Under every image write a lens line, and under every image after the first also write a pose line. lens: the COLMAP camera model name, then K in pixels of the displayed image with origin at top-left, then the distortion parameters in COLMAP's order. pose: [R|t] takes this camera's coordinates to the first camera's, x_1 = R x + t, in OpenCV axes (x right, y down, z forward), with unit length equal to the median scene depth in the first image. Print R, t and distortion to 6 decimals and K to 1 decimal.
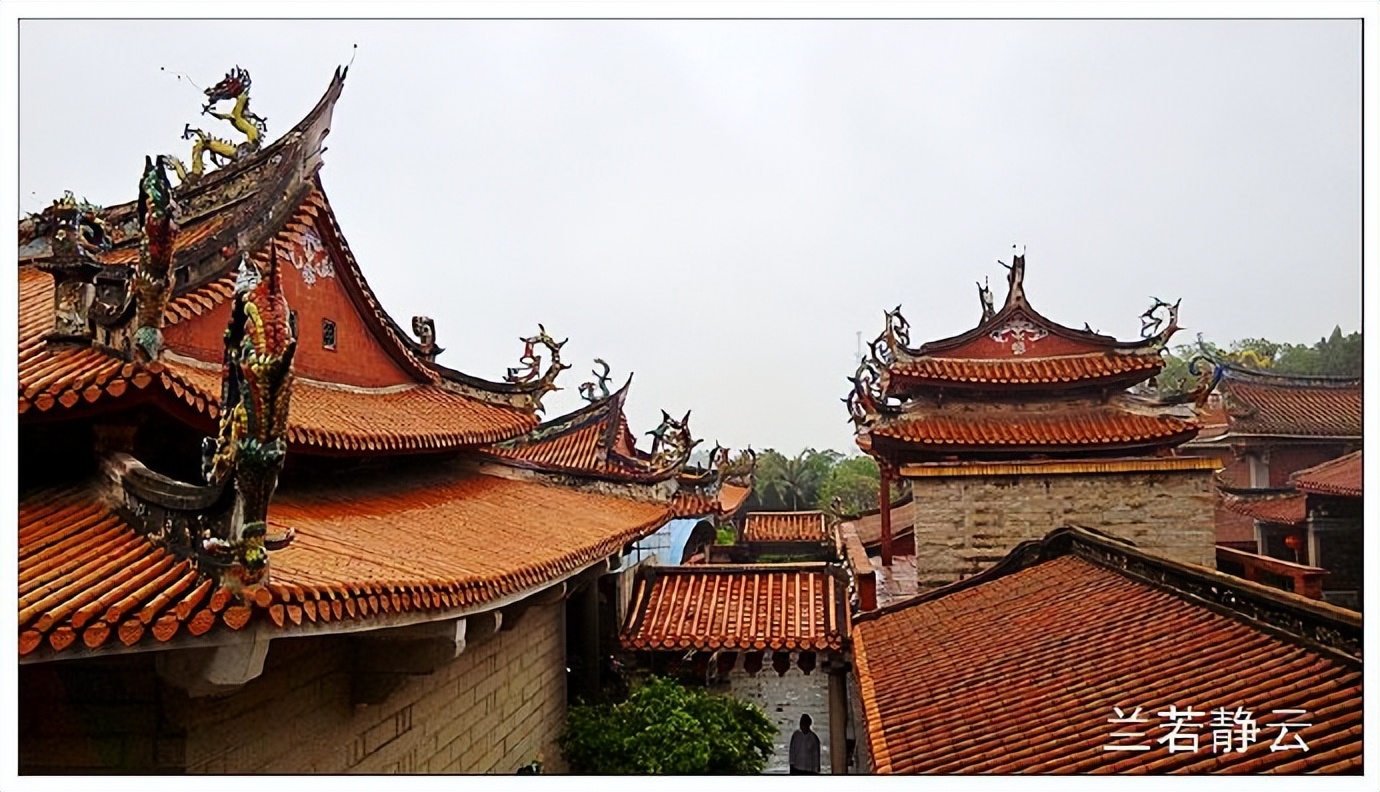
lens RADIAL K [[1086.3, 0, 696.2], [0, 1086.3, 390.4], [0, 0, 1]] dist [0.105284, -0.158142]
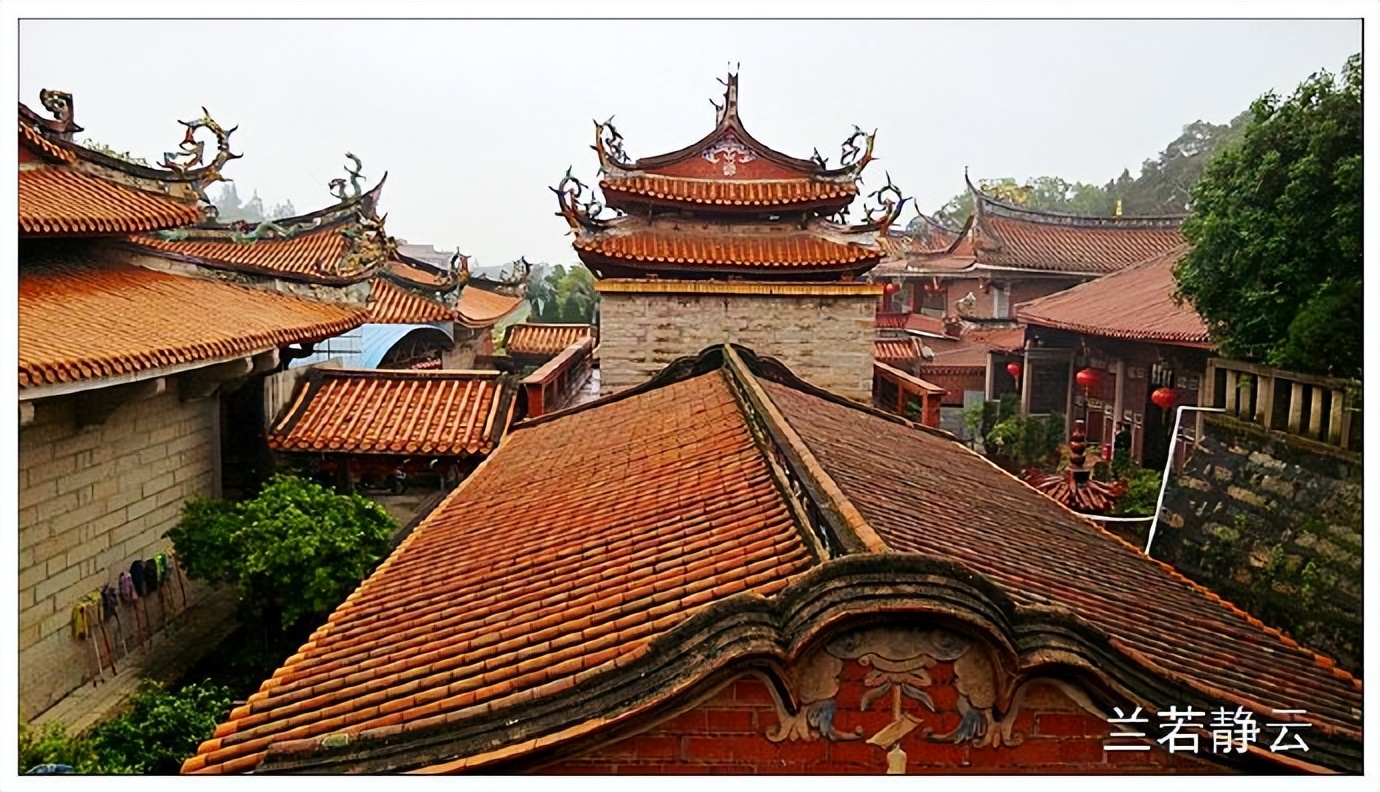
lens RADIAL K [[1086.3, 0, 696.2], [0, 1086.3, 390.4], [0, 0, 1]] dist [0.105284, -0.158142]
pose [[0.989189, 0.032321, 0.143040, 0.137079], [-0.056030, 0.984706, 0.164970, -0.001928], [-0.135521, -0.171201, 0.975871, -0.015946]]
